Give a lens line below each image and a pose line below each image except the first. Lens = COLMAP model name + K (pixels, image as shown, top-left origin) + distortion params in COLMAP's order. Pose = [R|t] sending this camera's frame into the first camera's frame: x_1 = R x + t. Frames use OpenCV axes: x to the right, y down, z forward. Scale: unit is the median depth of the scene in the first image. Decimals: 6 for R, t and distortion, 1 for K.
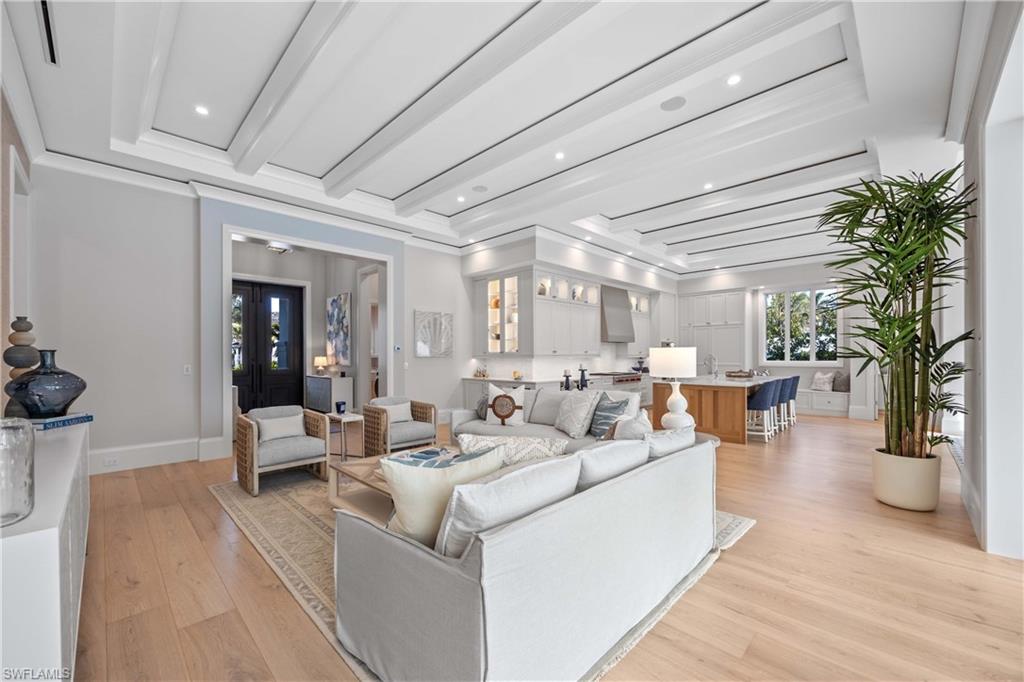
lens RADIAL K [[398.4, 0, 510.5], [0, 398.4, 354.9], [0, 0, 1]] dist [0.000155, -0.000043]
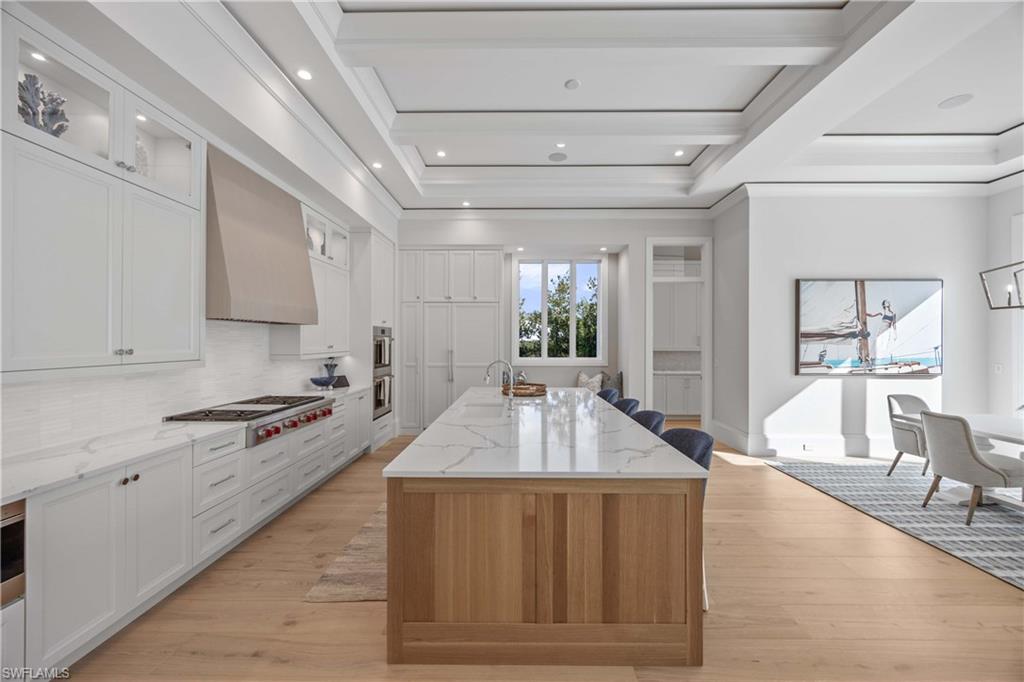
lens RADIAL K [[388.6, 0, 513.1], [0, 388.6, 336.3], [0, 0, 1]] dist [0.001609, -0.000007]
pose [[0.722491, 0.010410, 0.691302, 0.171792], [-0.004227, 0.999934, -0.010641, -0.015588], [-0.691367, 0.004766, 0.722488, 0.542814]]
